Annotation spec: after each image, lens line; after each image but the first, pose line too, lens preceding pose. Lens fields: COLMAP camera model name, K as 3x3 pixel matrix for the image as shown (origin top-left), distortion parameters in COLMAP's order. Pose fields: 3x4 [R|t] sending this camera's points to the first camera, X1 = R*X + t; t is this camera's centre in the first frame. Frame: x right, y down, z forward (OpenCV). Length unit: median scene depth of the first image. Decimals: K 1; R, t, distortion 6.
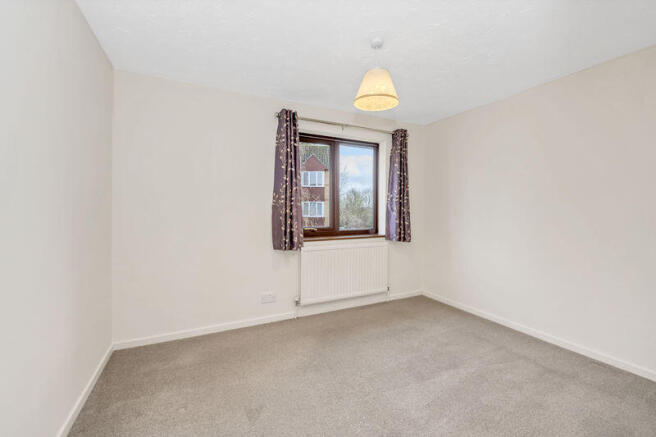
lens RADIAL K [[267.6, 0, 328.0], [0, 267.6, 218.5], [0, 0, 1]] dist [-0.000272, -0.000010]
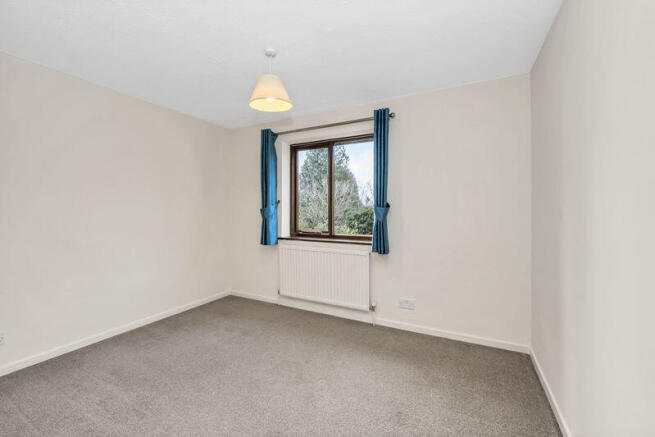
lens RADIAL K [[267.2, 0, 327.5], [0, 267.2, 218.5], [0, 0, 1]] dist [-0.000272, -0.000010]
pose [[0.583523, 0.011678, -0.812012, 0.932732], [-0.023664, 0.999717, -0.002628, -0.008689], [0.811751, 0.020749, 0.583634, 0.471283]]
